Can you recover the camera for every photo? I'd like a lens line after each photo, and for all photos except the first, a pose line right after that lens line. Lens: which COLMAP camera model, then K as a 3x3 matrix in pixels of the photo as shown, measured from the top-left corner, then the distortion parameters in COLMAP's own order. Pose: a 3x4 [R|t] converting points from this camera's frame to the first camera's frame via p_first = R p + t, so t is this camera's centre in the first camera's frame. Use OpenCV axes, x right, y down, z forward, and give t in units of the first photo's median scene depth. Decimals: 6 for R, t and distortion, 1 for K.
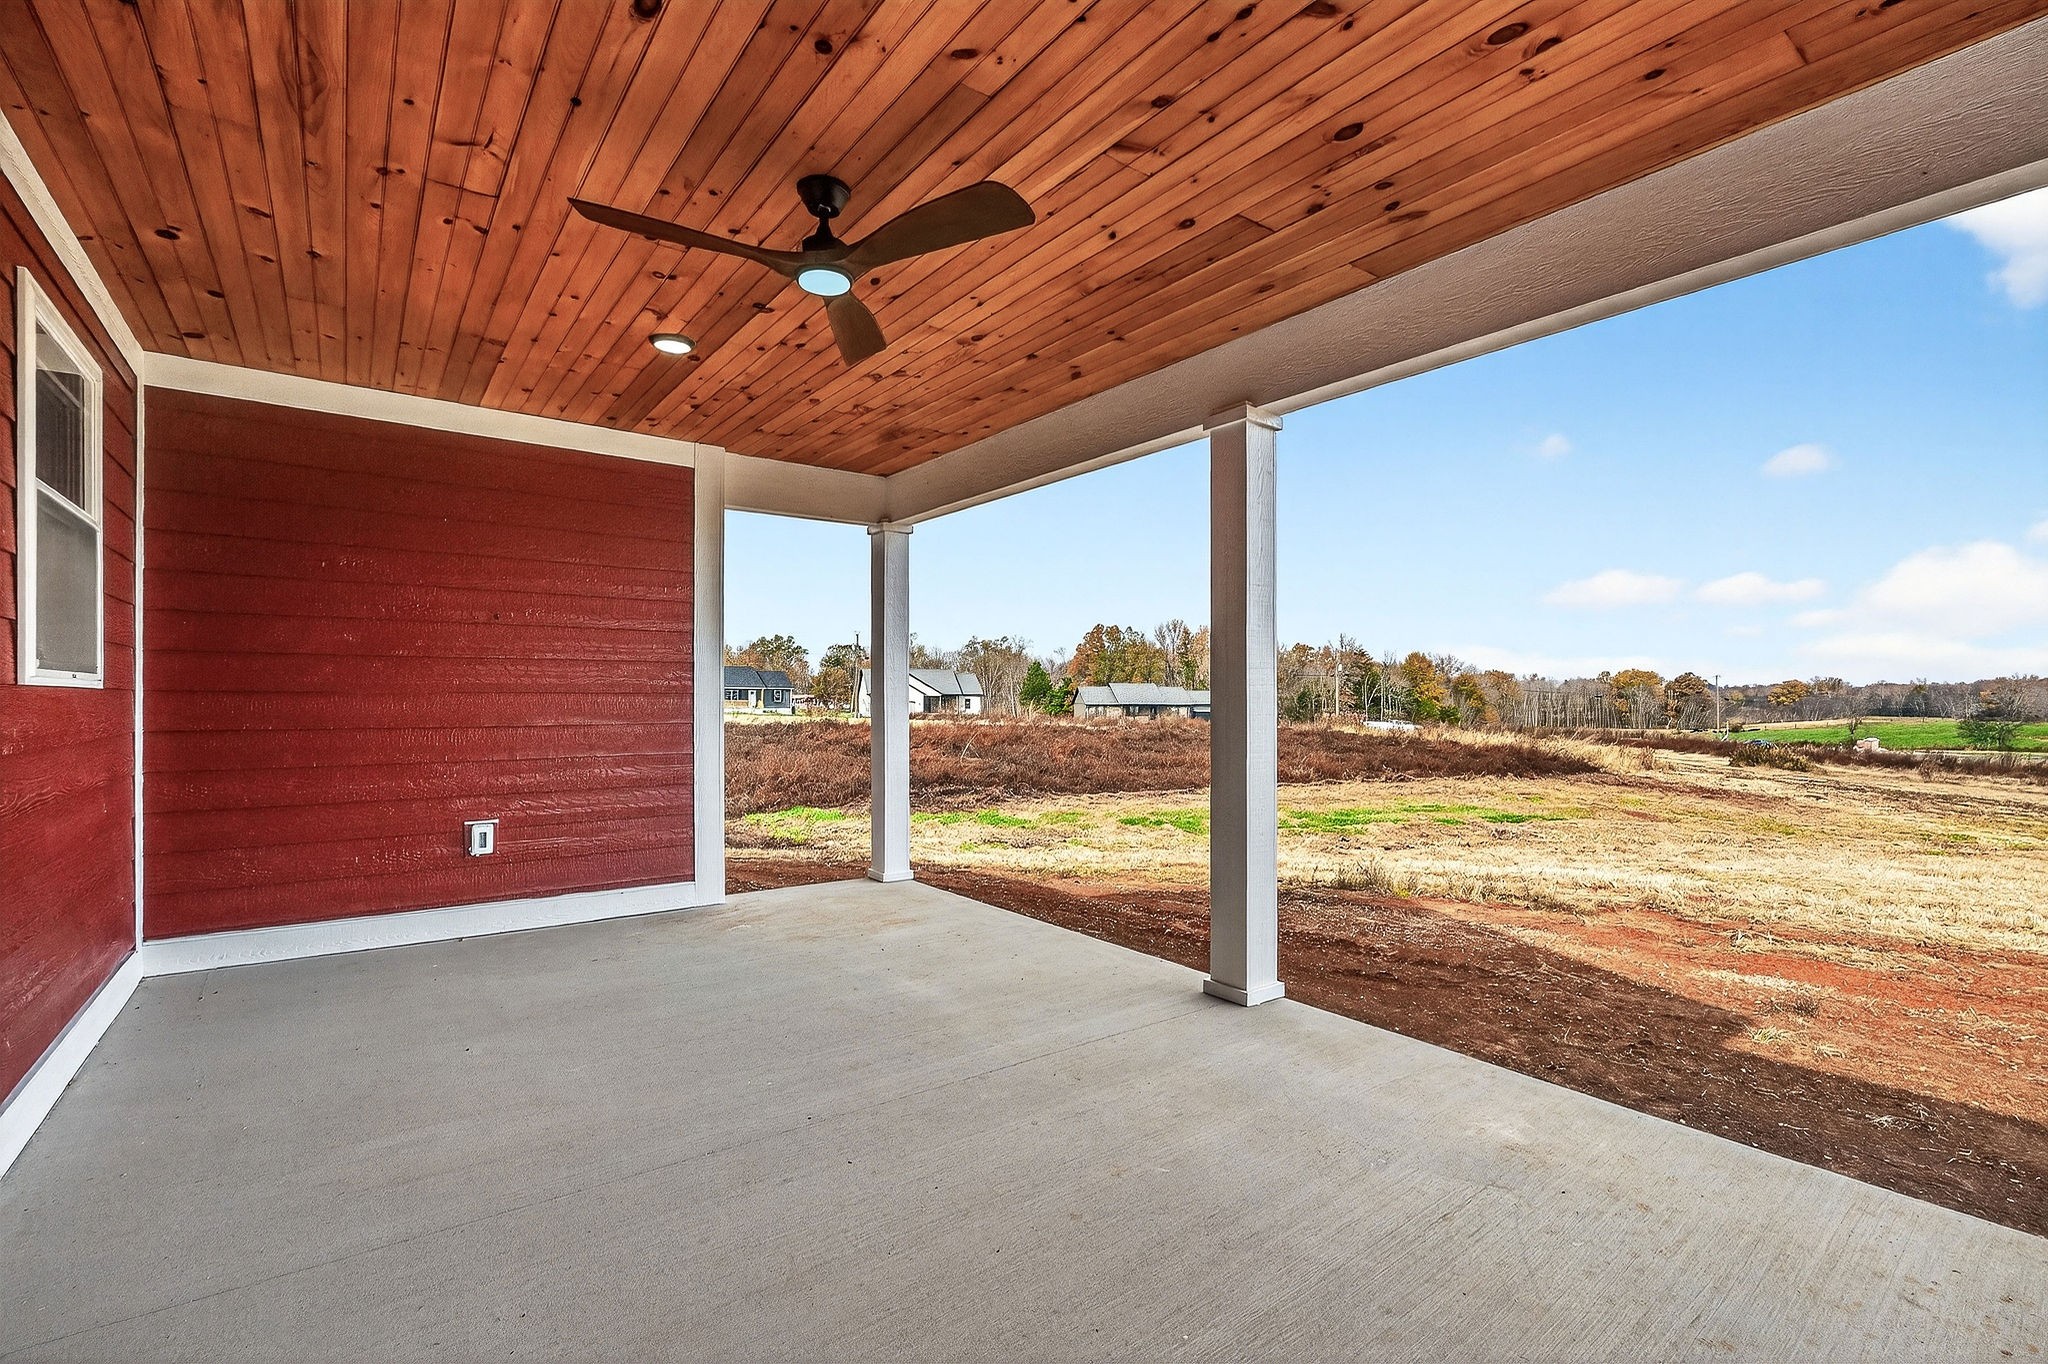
lens RADIAL K [[913.6, 0, 1025.2], [0, 913.6, 694.2], [0, 0, 1]] dist [-0.004042, -0.000258]
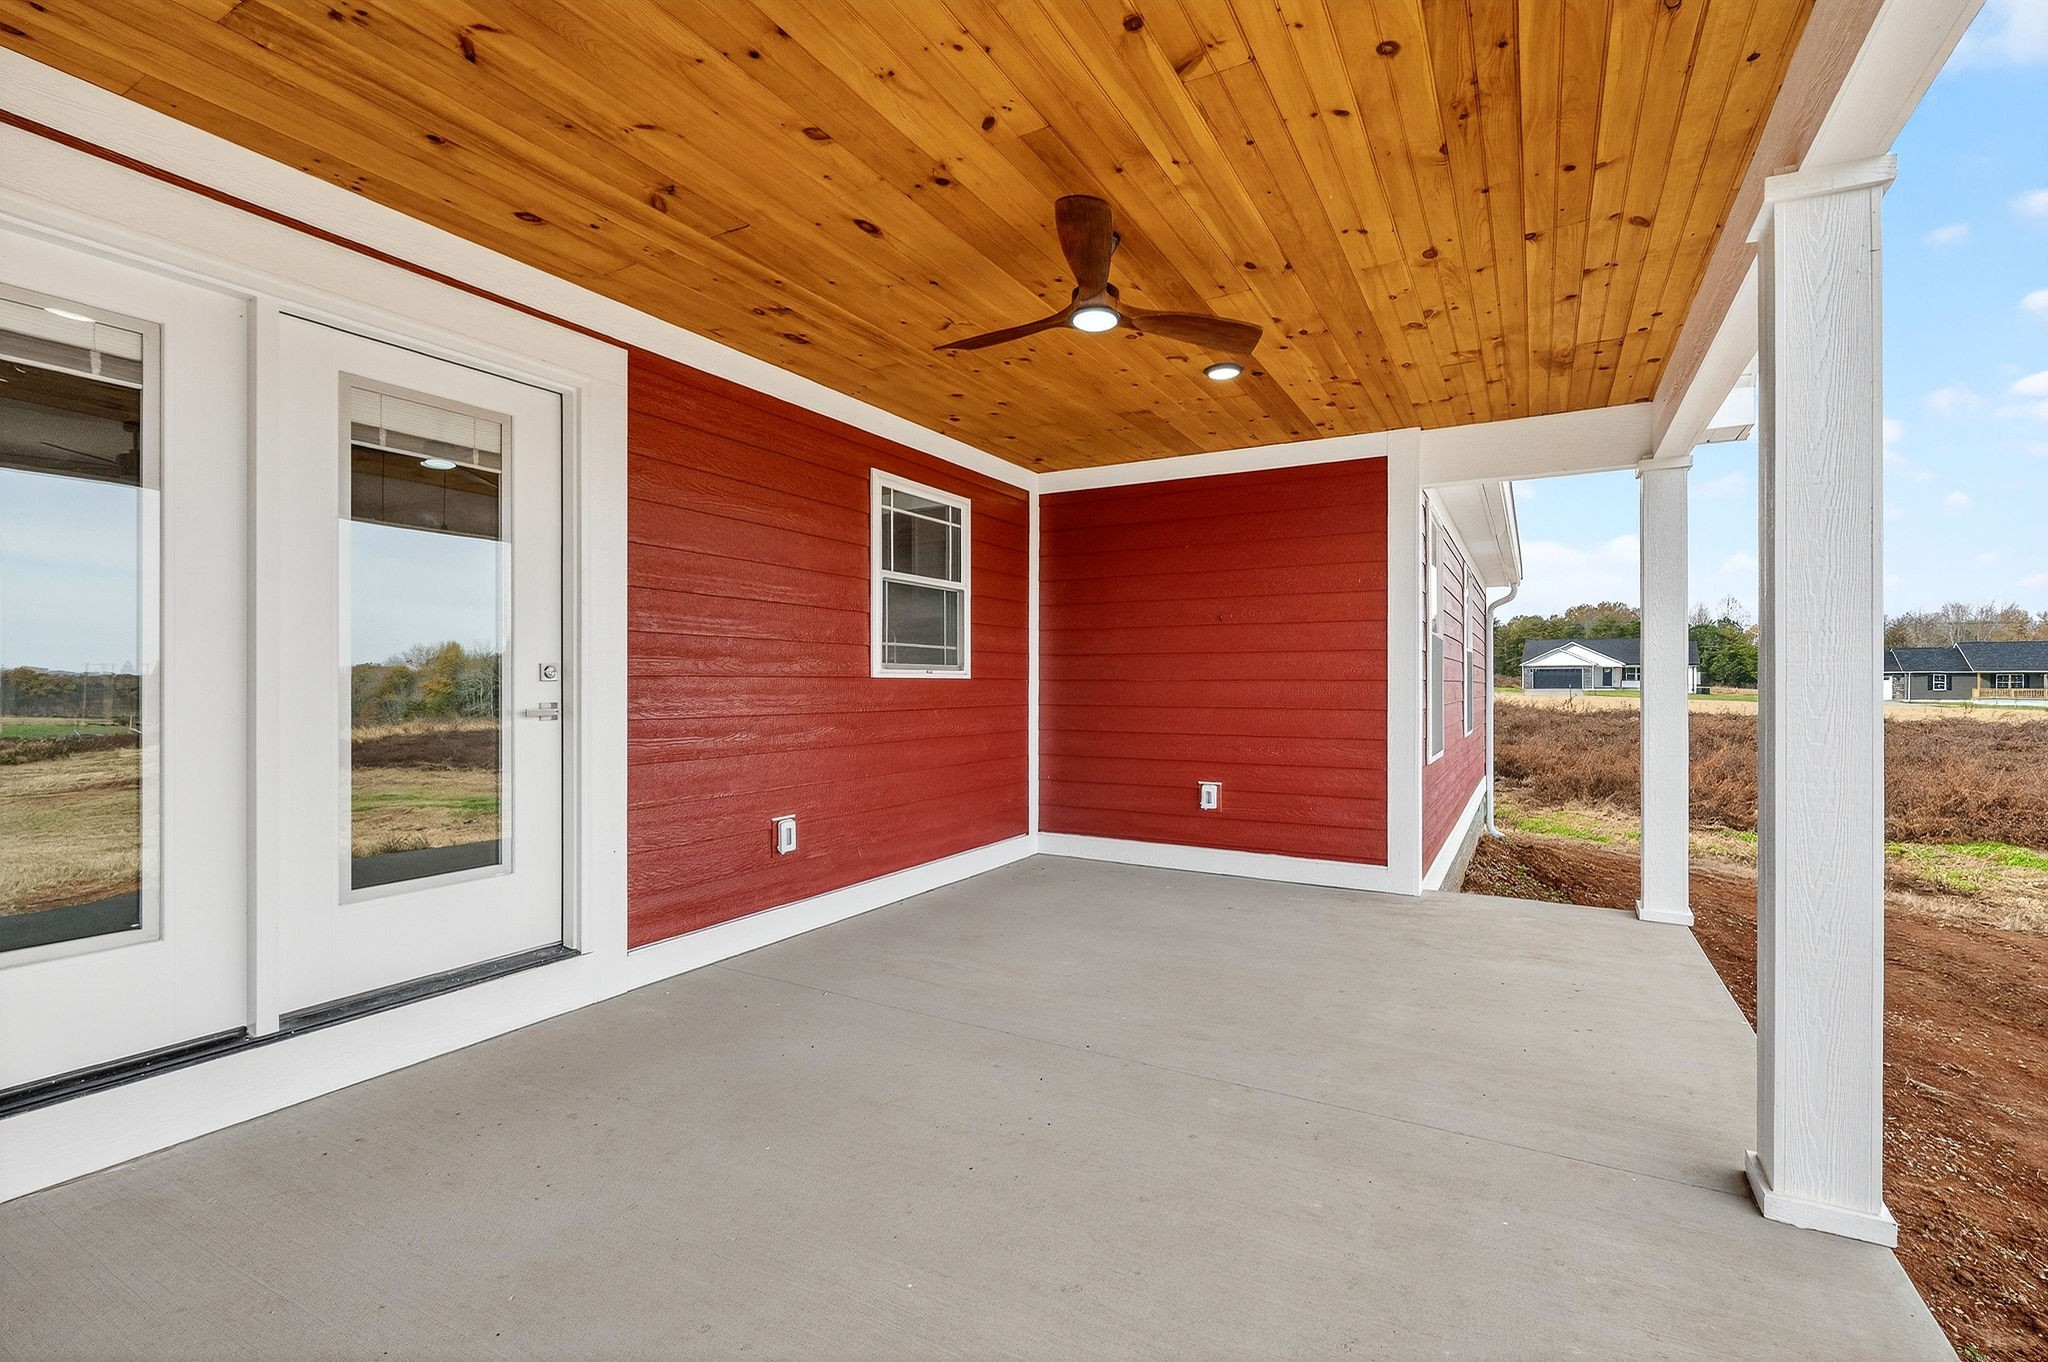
lens RADIAL K [[913.6, 0, 1023.6], [0, 913.6, 681.1], [0, 0, 1]] dist [-0.004042, -0.000258]
pose [[0.403335, -0.002329, -0.915049, 0.462993], [0.001680, 0.999997, -0.001804, 0.001599], [0.915051, -0.000809, 0.403338, 0.267105]]
